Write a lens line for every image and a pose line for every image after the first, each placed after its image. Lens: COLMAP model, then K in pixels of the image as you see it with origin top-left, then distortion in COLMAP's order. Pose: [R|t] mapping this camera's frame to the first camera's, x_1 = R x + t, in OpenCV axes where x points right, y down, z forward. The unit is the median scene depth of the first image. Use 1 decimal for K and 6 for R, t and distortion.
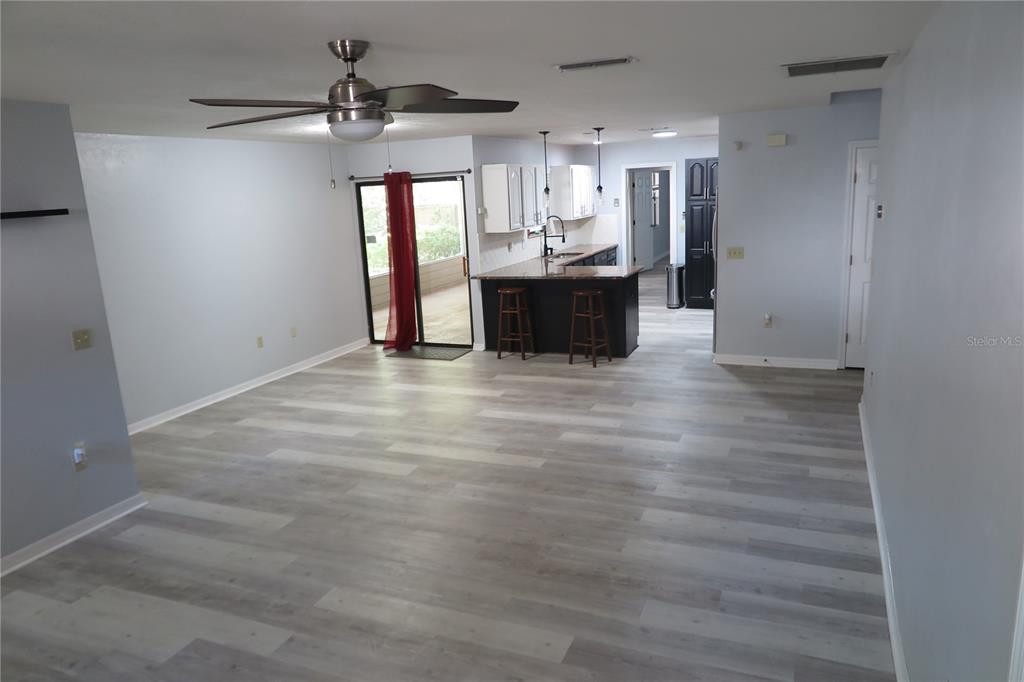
lens RADIAL K [[704.8, 0, 513.9], [0, 704.8, 343.7], [0, 0, 1]] dist [-0.011358, 0.008869]
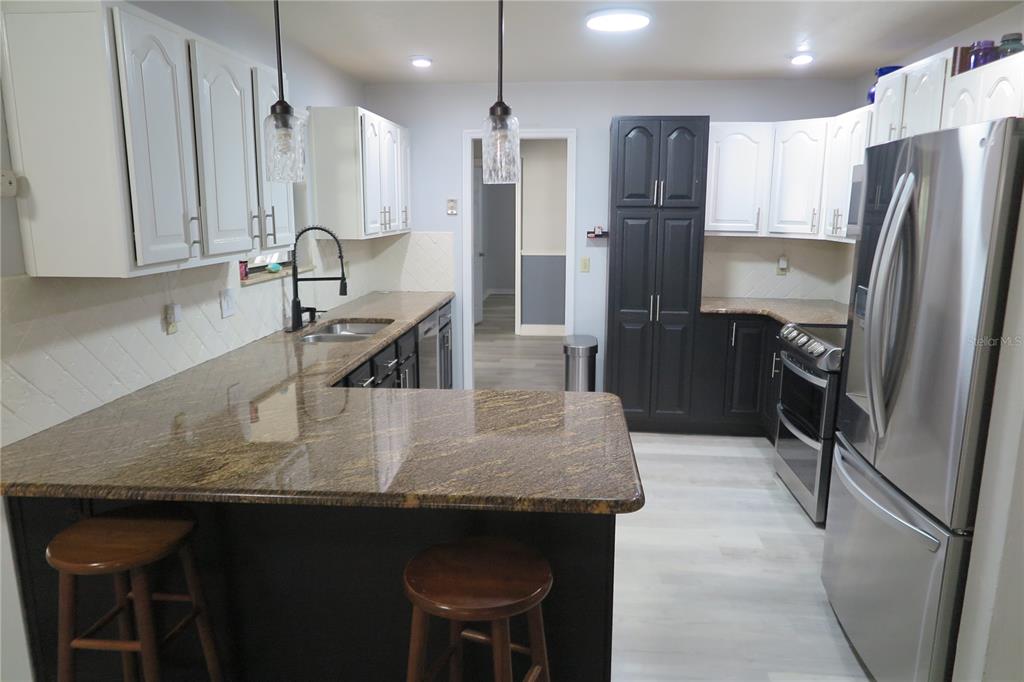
lens RADIAL K [[704.8, 0, 519.9], [0, 704.8, 340.8], [0, 0, 1]] dist [-0.011358, 0.008869]
pose [[0.946492, -0.009586, 0.322584, 0.058540], [0.021099, 0.999258, -0.032212, -0.165713], [-0.322036, 0.037294, 0.945993, 0.955844]]
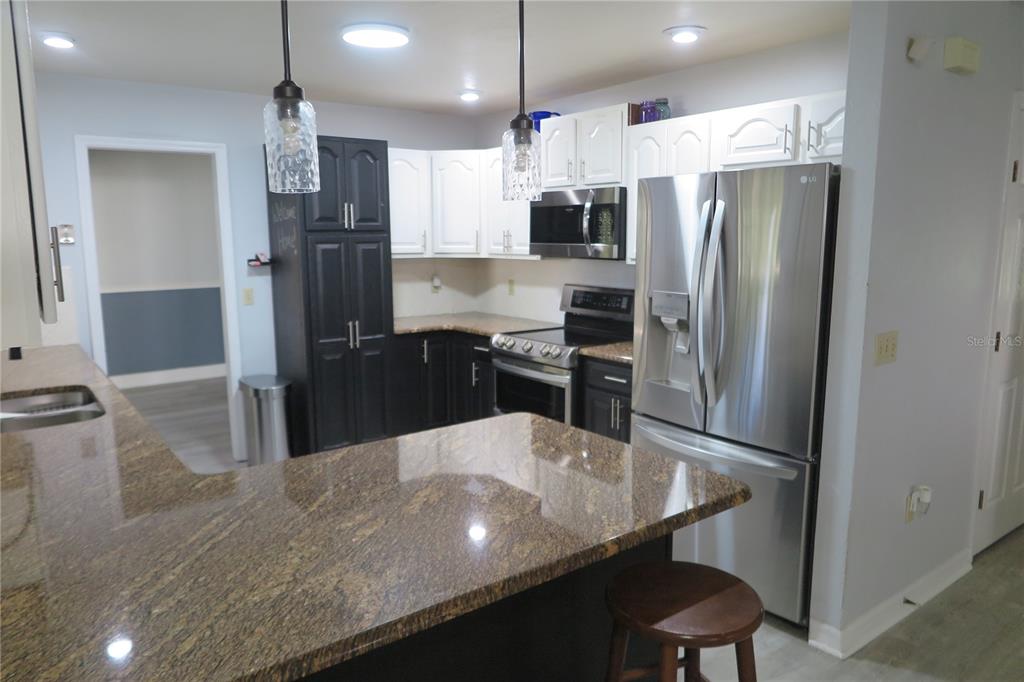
lens RADIAL K [[704.8, 0, 510.7], [0, 704.8, 340.6], [0, 0, 1]] dist [-0.011358, 0.008869]
pose [[0.499733, -0.089433, 0.861550, -0.115927], [0.170505, 0.985351, 0.003384, -0.191592], [-0.849232, 0.145208, 0.507662, 1.121371]]
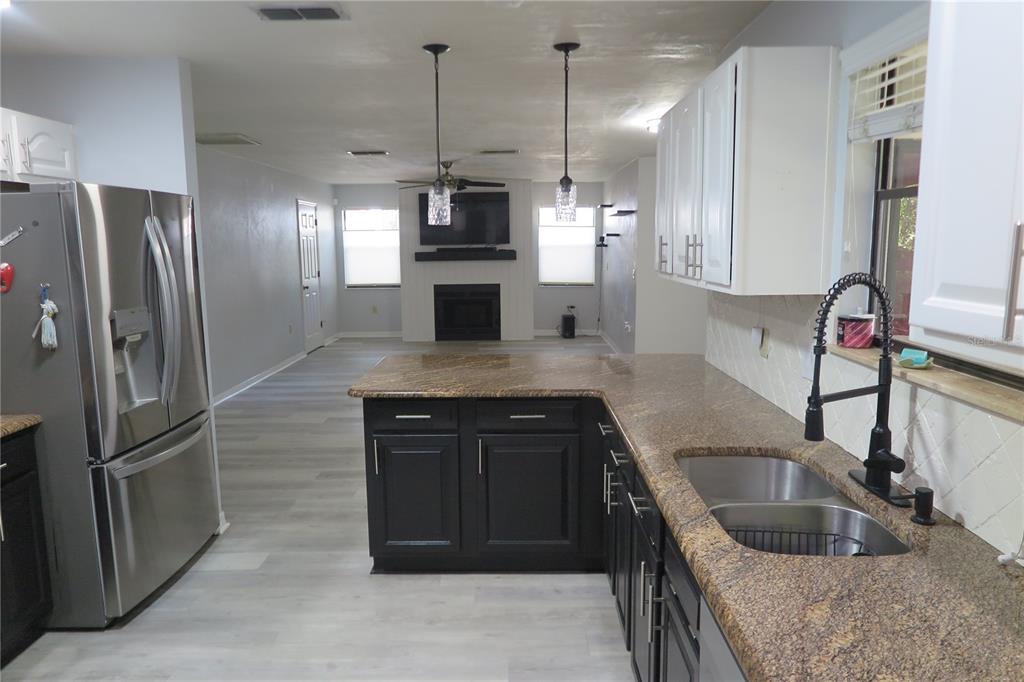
lens RADIAL K [[704.8, 0, 505.0], [0, 704.8, 336.2], [0, 0, 1]] dist [-0.011358, 0.008869]
pose [[-0.924726, 0.112138, -0.363741, 0.321954], [-0.023887, 0.936638, 0.349483, -0.361092], [0.379884, 0.331864, -0.863455, 1.795624]]
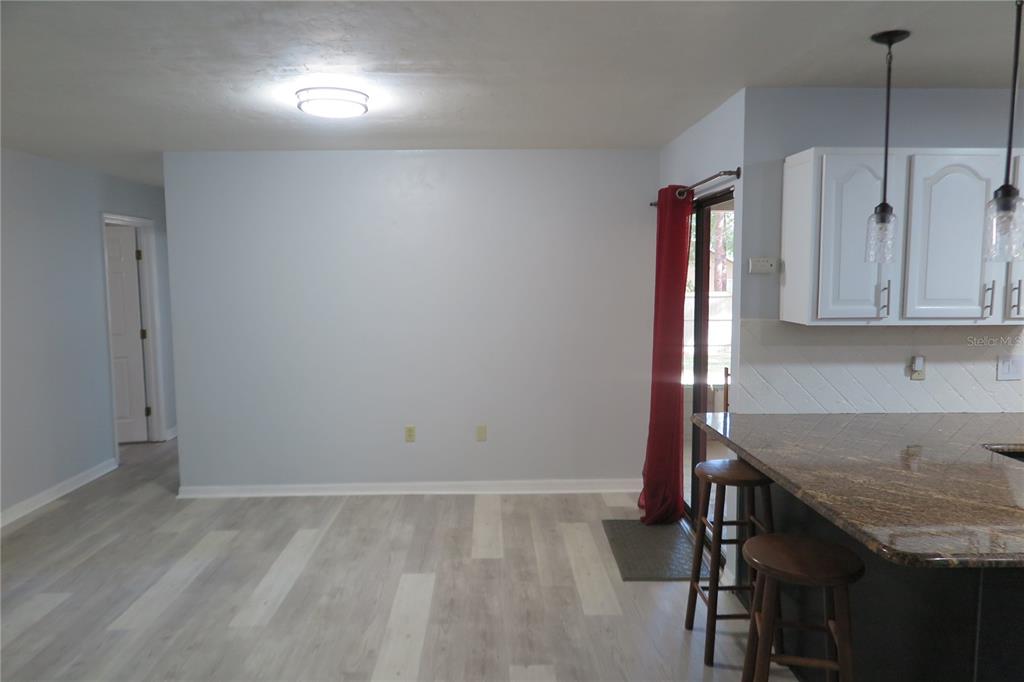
lens RADIAL K [[704.8, 0, 530.7], [0, 704.8, 353.3], [0, 0, 1]] dist [-0.011358, 0.008869]
pose [[0.434269, 0.150253, -0.888164, 0.357879], [-0.214441, 0.974888, 0.060074, -0.177766], [0.874886, 0.164370, 0.455584, 0.922723]]
